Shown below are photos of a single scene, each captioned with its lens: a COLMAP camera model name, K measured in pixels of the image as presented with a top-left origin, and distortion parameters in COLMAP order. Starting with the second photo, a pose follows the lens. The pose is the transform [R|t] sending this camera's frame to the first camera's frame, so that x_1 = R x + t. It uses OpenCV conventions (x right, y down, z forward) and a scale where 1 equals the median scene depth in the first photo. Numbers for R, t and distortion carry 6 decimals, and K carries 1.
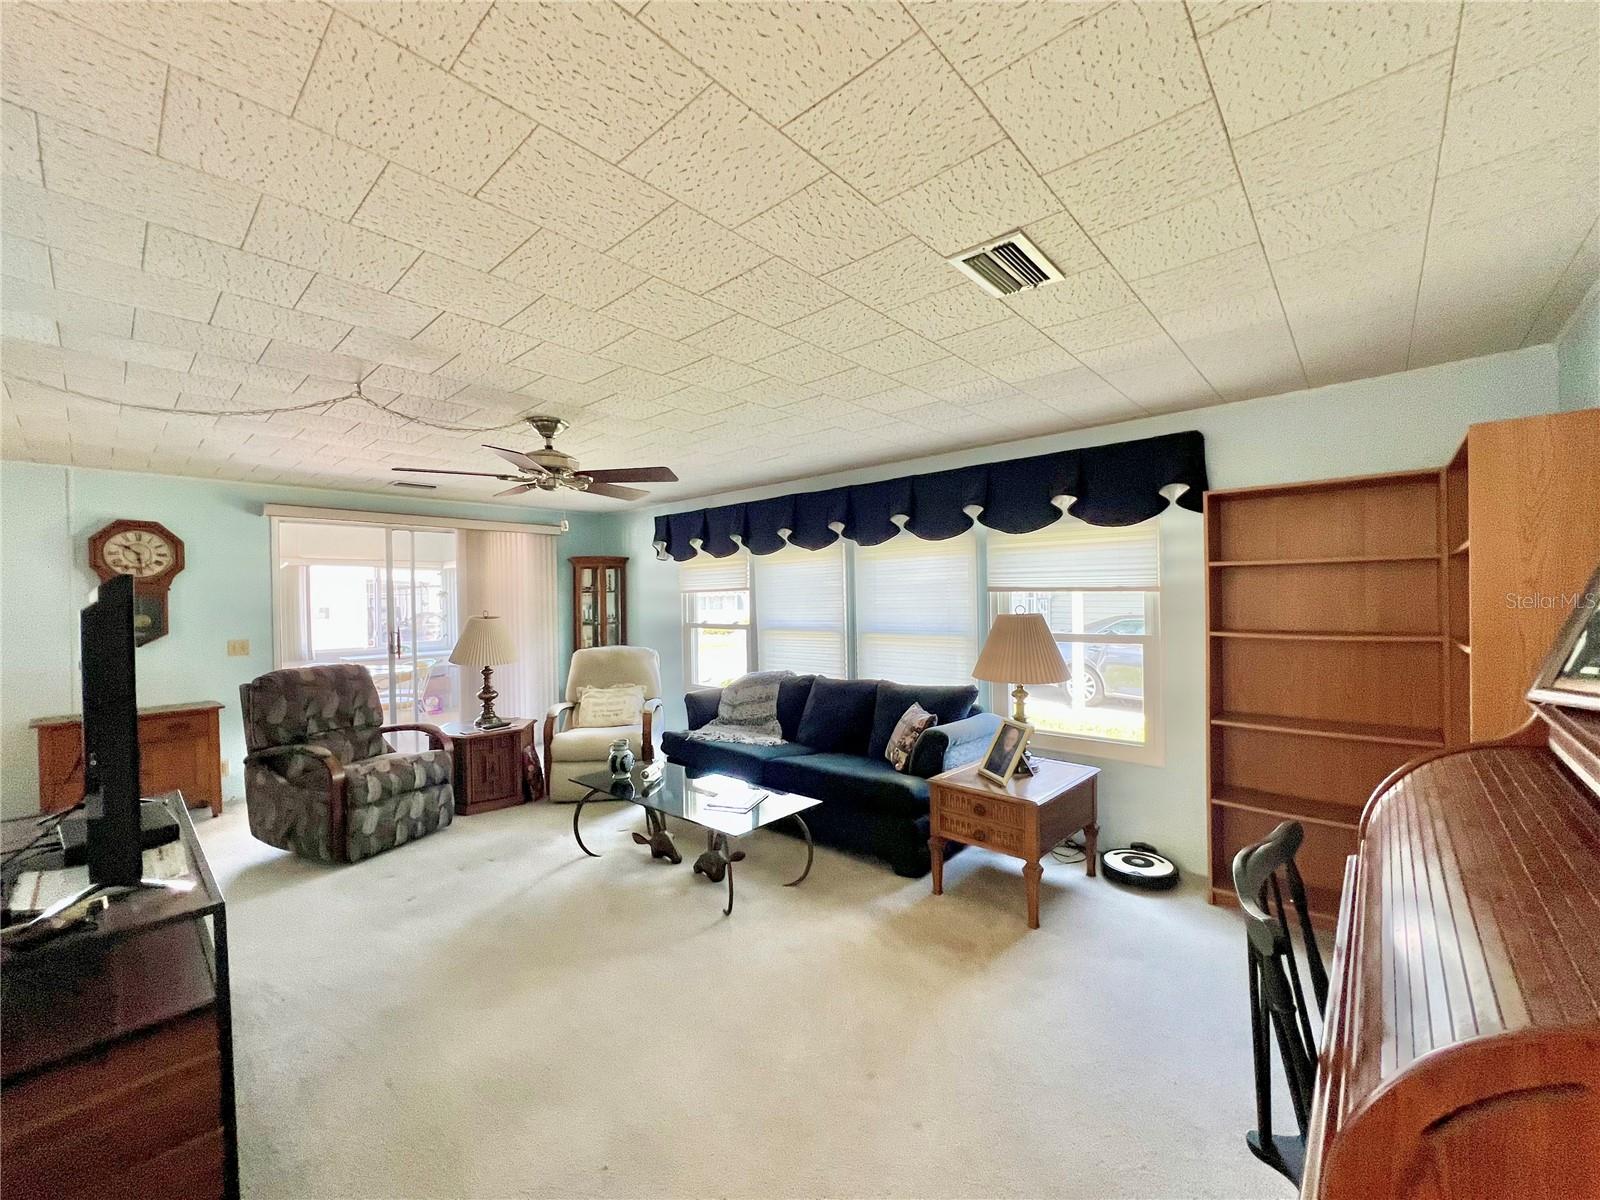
lens RADIAL K [[638.6, 0, 803.9], [0, 638.6, 595.8], [0, 0, 1]] dist [-0.000307, 0.000519]
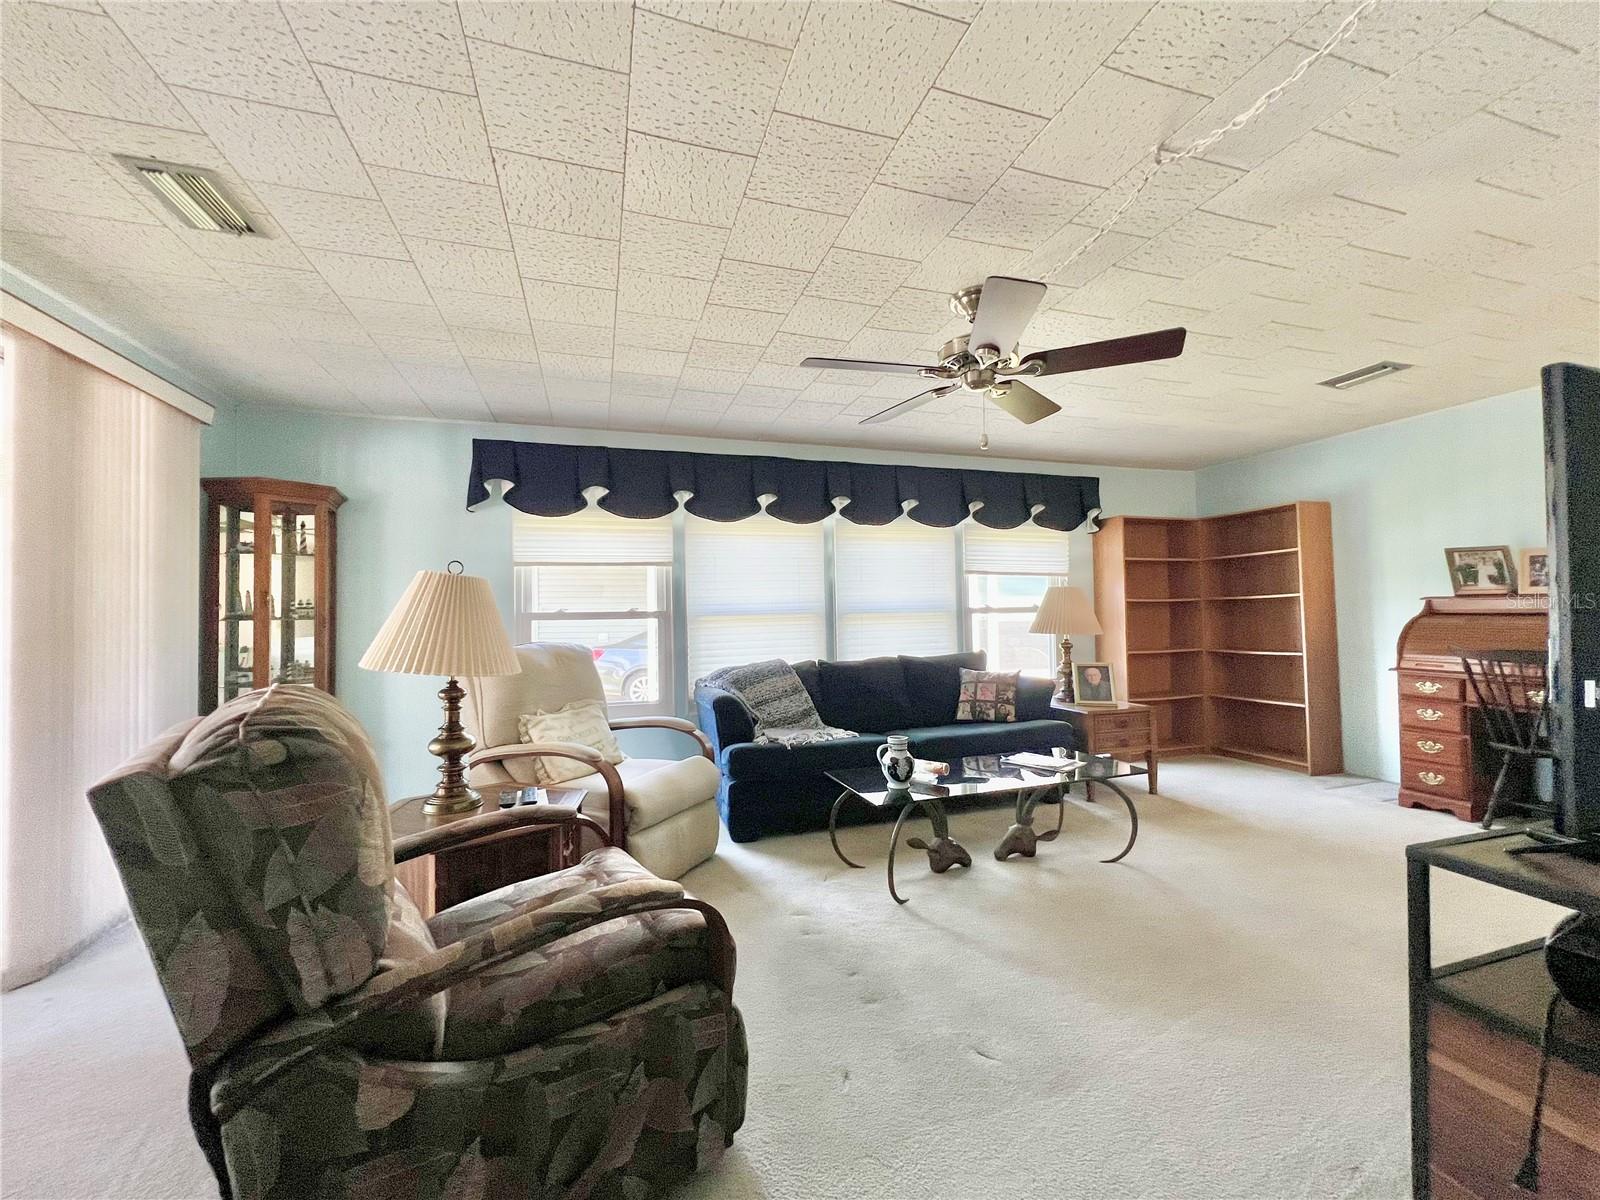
lens RADIAL K [[646.0, 0, 812.4], [0, 646.0, 593.9], [0, 0, 1]] dist [-0.000227, 0.000143]
pose [[0.490236, 0.009368, 0.871539, -0.902858], [-0.002907, 0.999954, -0.009113, 0.043370], [-0.871585, 0.001934, 0.490241, 0.621320]]
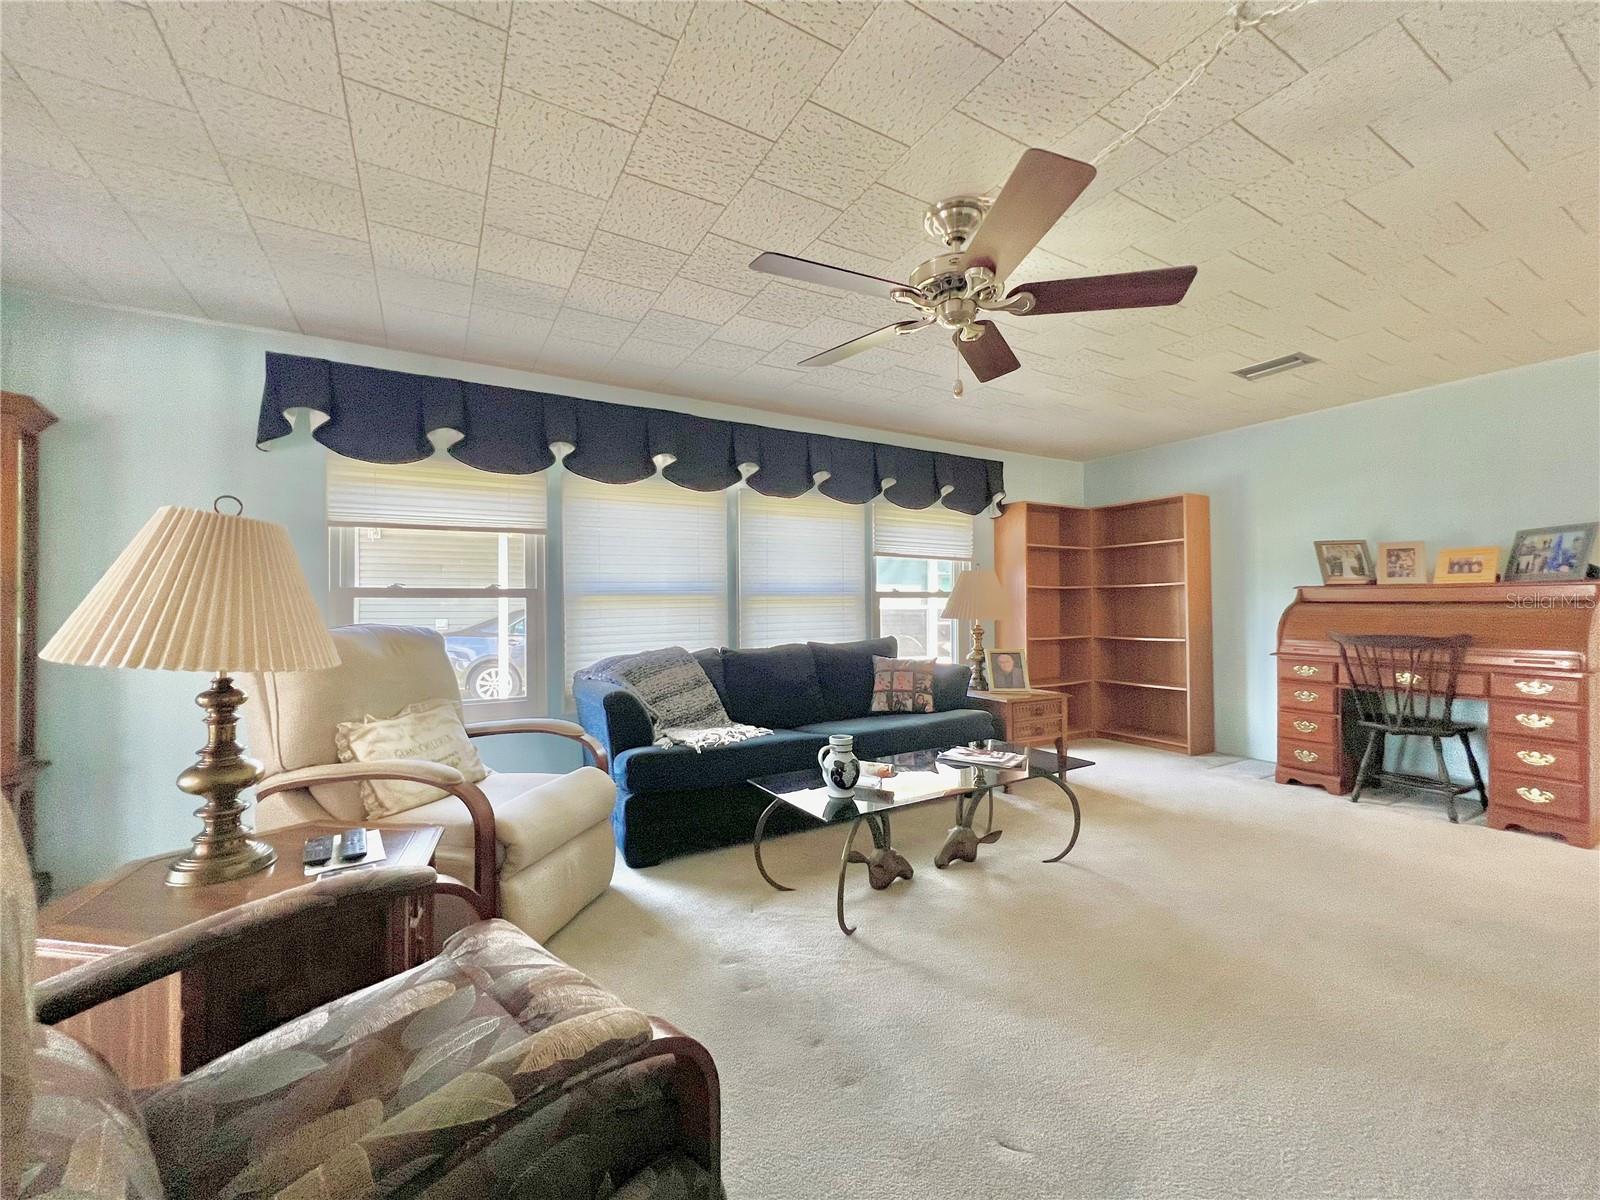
lens RADIAL K [[637.7, 0, 805.9], [0, 637.7, 596.2], [0, 0, 1]] dist [-0.000461, 0.000132]
pose [[0.296009, -0.001945, 0.955183, -0.815512], [-0.018181, 0.999805, 0.007671, 0.058833], [-0.955012, -0.019637, 0.295916, 0.744258]]
